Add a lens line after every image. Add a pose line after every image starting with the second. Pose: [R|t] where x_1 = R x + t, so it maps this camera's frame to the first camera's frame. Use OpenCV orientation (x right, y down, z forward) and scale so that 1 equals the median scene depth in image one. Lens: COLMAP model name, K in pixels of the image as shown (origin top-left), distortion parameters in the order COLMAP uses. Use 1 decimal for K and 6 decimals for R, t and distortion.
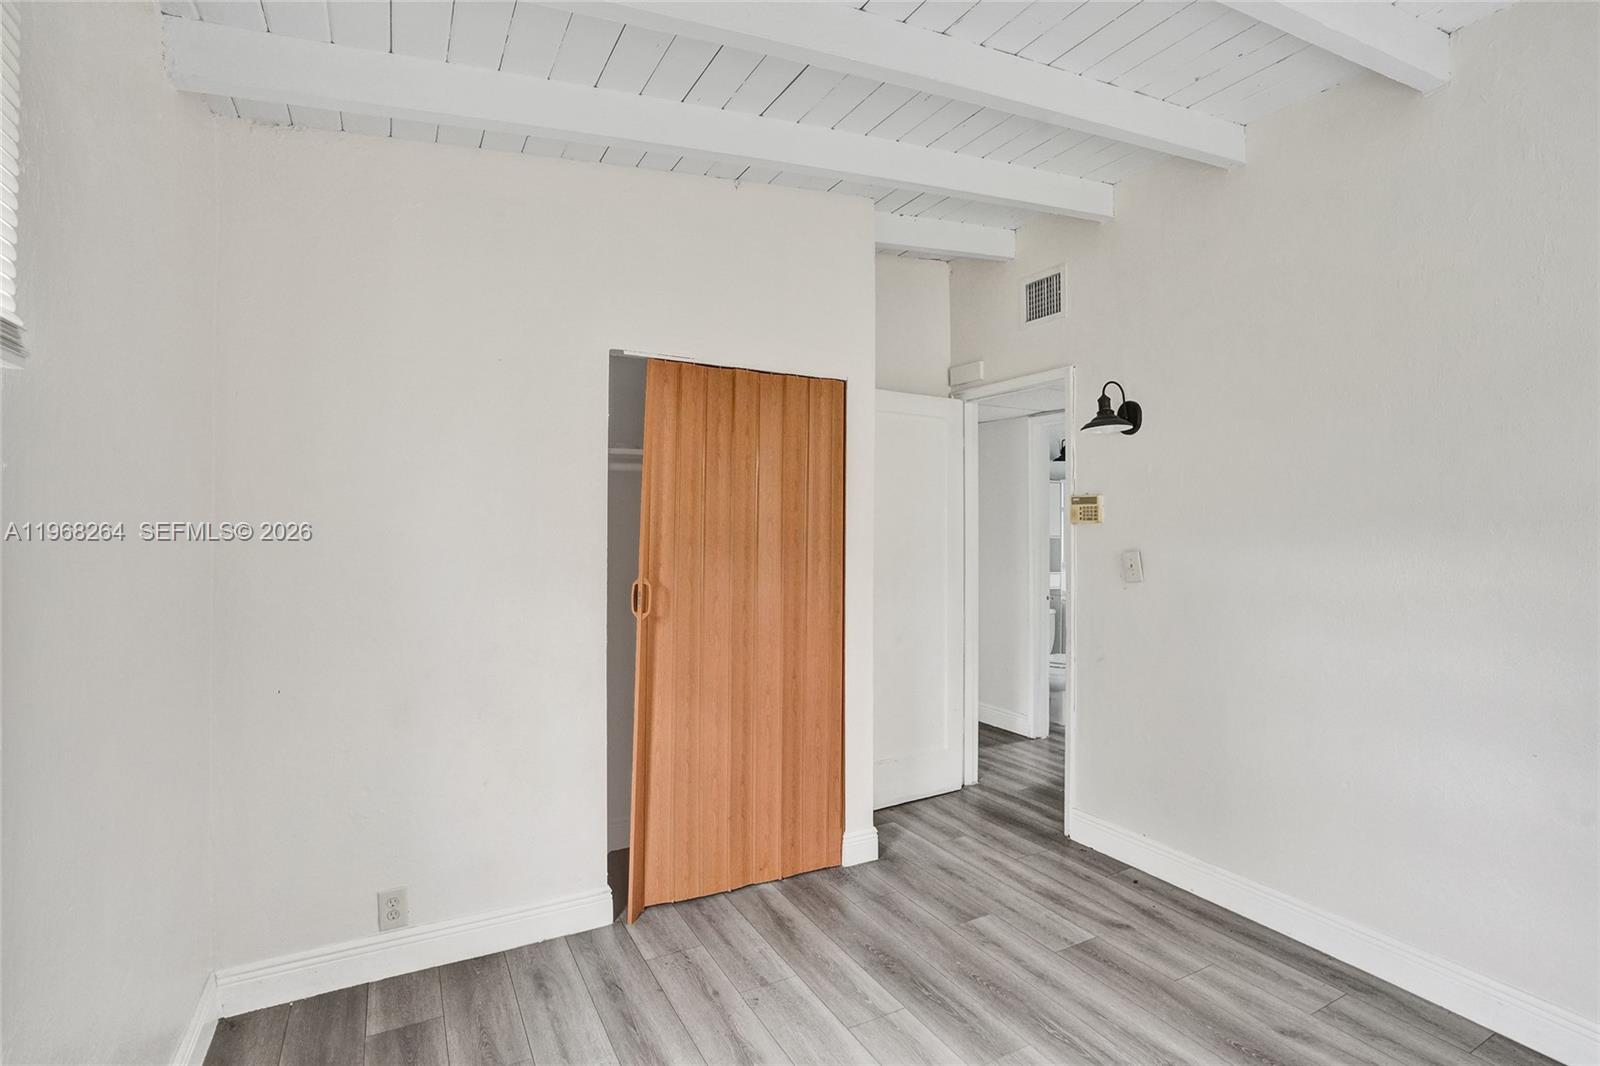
lens RADIAL K [[767.9, 0, 809.1], [0, 767.9, 533.7], [0, 0, 1]] dist [-0.078508, 0.036246]
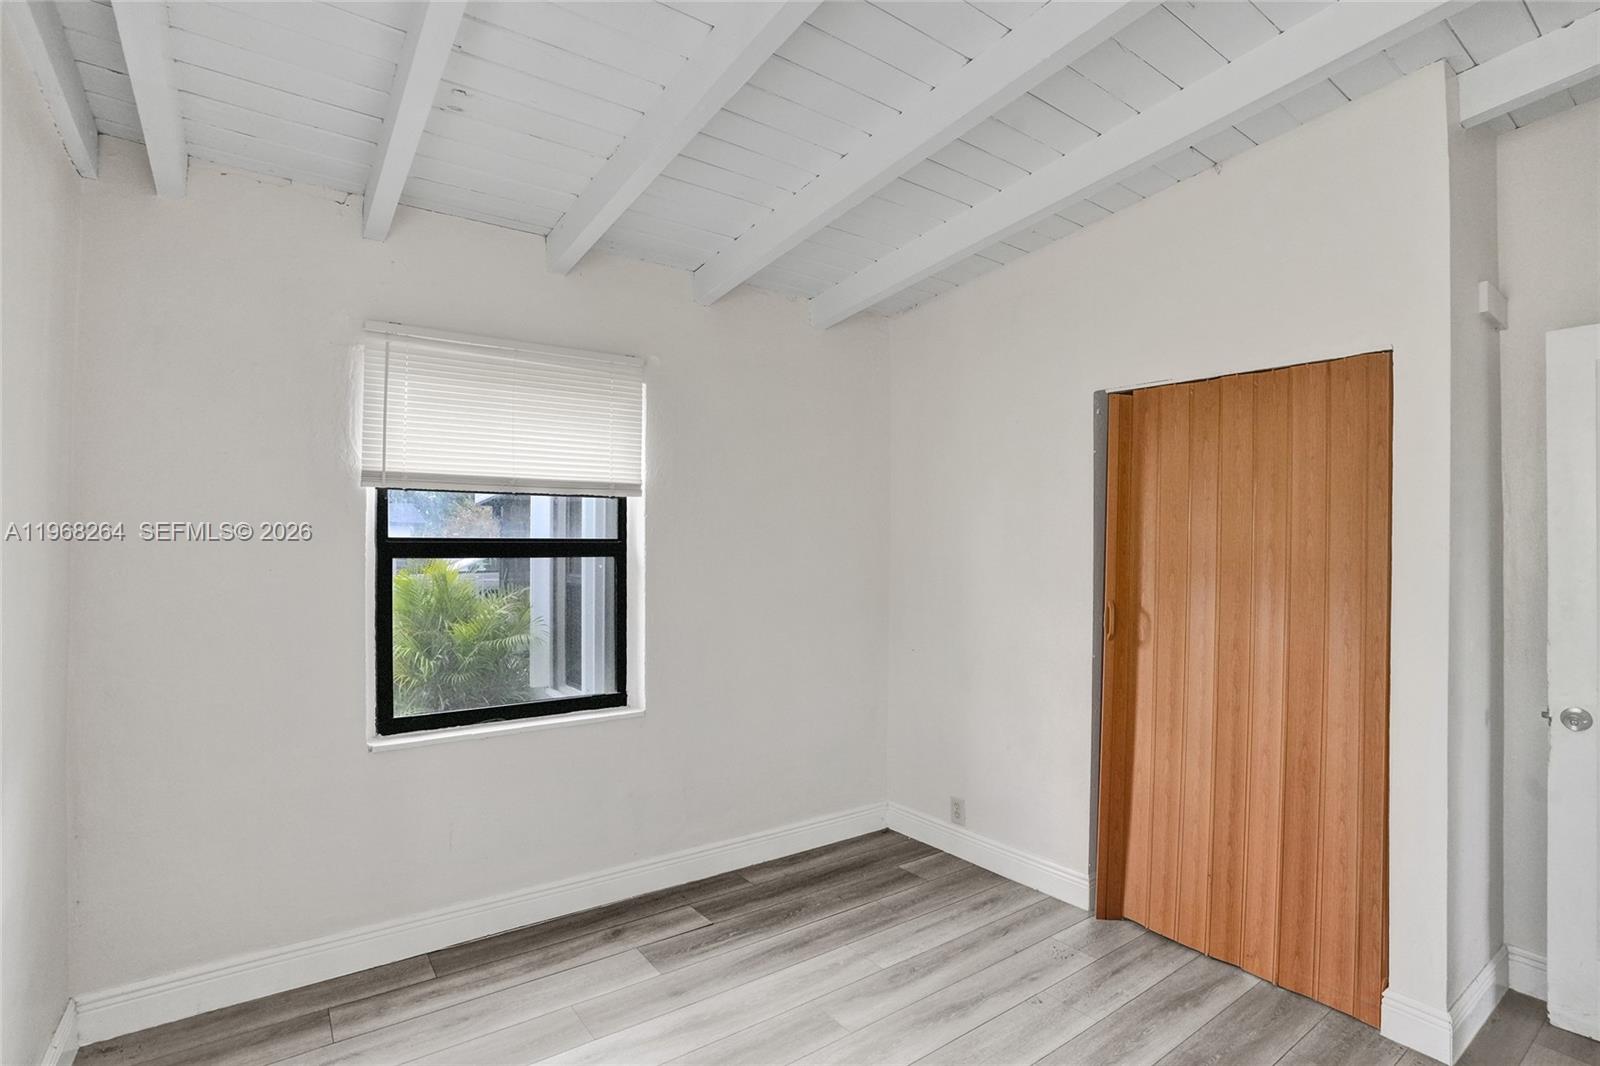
lens RADIAL K [[739.8, 0, 844.4], [0, 739.8, 575.0], [0, 0, 1]] dist [-0.055989, 0.017617]
pose [[0.179368, 0.032632, -0.983241, 0.687073], [-0.021314, 0.999344, 0.029279, 0.000180], [0.983551, 0.015705, 0.179946, 0.429340]]
